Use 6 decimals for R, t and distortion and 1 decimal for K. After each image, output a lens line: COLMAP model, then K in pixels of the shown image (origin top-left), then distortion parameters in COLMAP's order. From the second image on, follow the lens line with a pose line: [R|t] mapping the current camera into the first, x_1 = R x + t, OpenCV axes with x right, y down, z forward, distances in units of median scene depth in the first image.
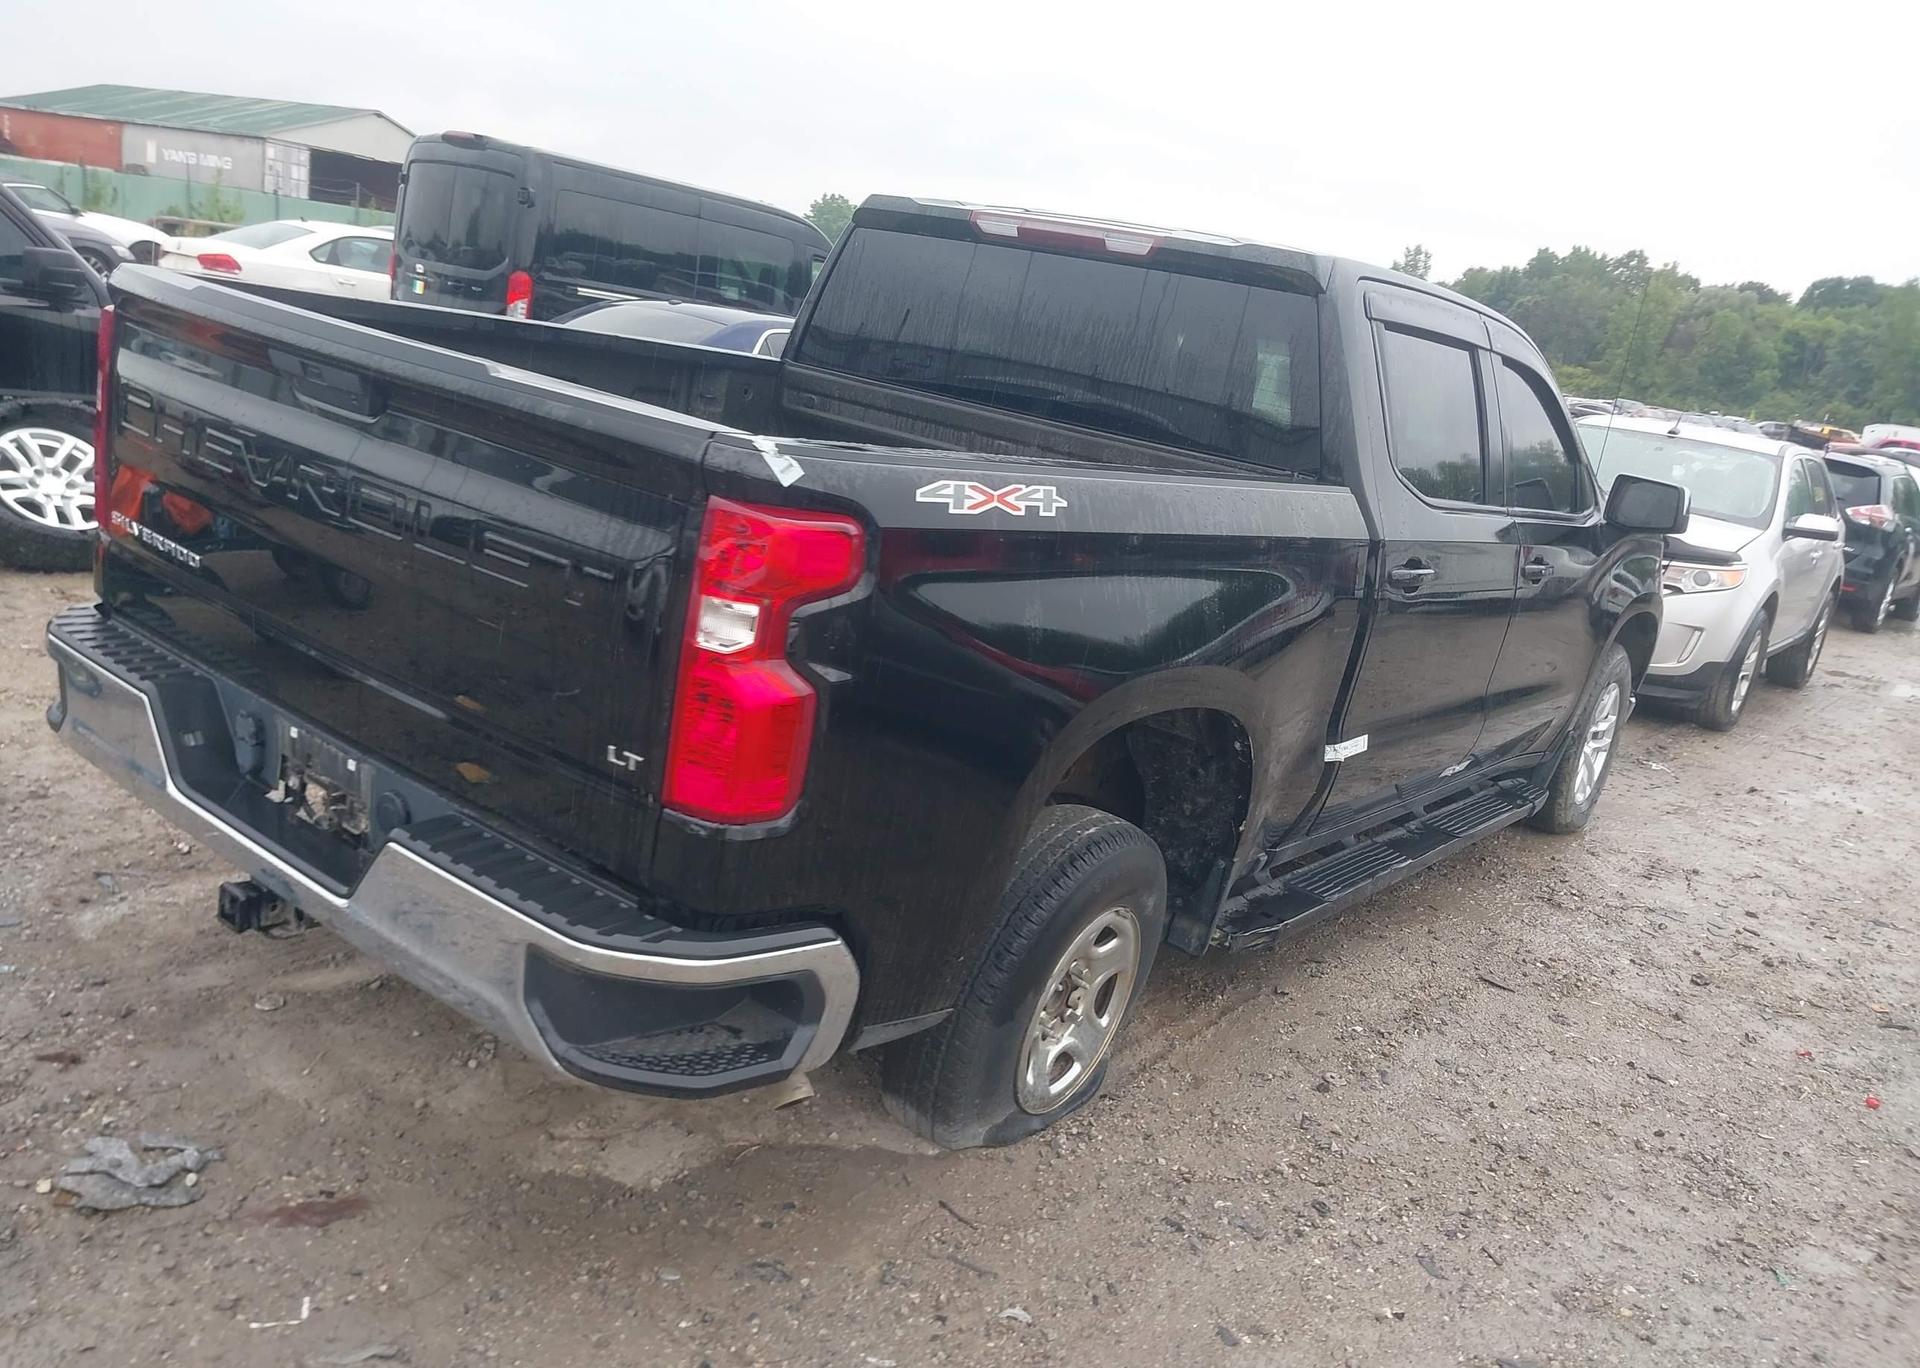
lens RADIAL K [[1504.5, 0, 960.0], [0, 1504.5, 684.0], [0, 0, 1]] dist [0.032568, -0.032801]
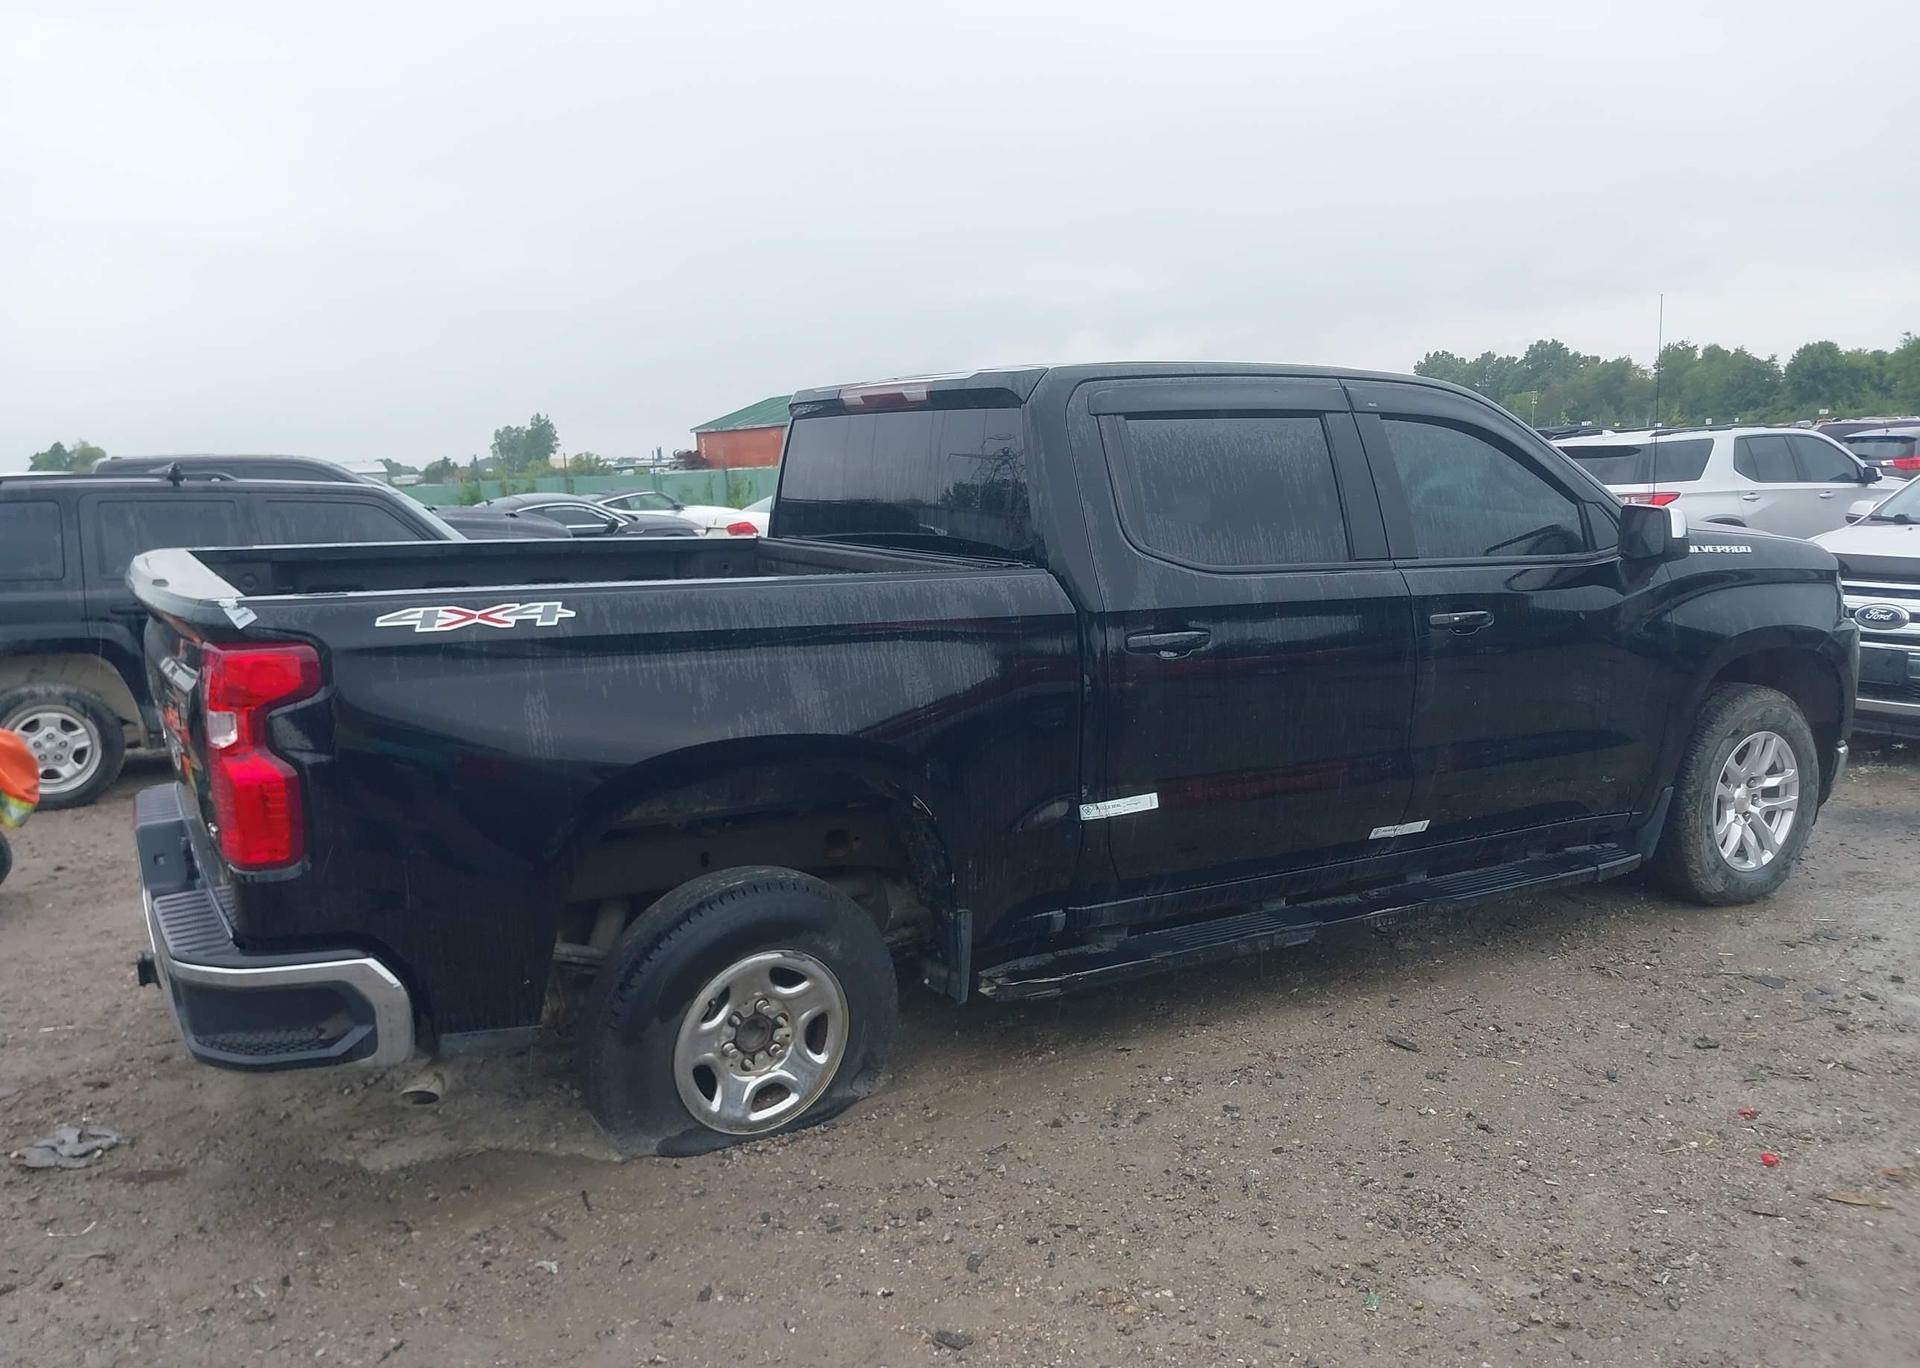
lens RADIAL K [[1504.5, 0, 960.0], [0, 1504.5, 684.0], [0, 0, 1]] dist [0.032568, -0.032801]
pose [[0.905334, -0.125198, -0.405828, 0.720018], [0.075179, 0.987714, -0.136997, 0.114191], [0.417994, 0.093518, 0.903623, -0.013365]]
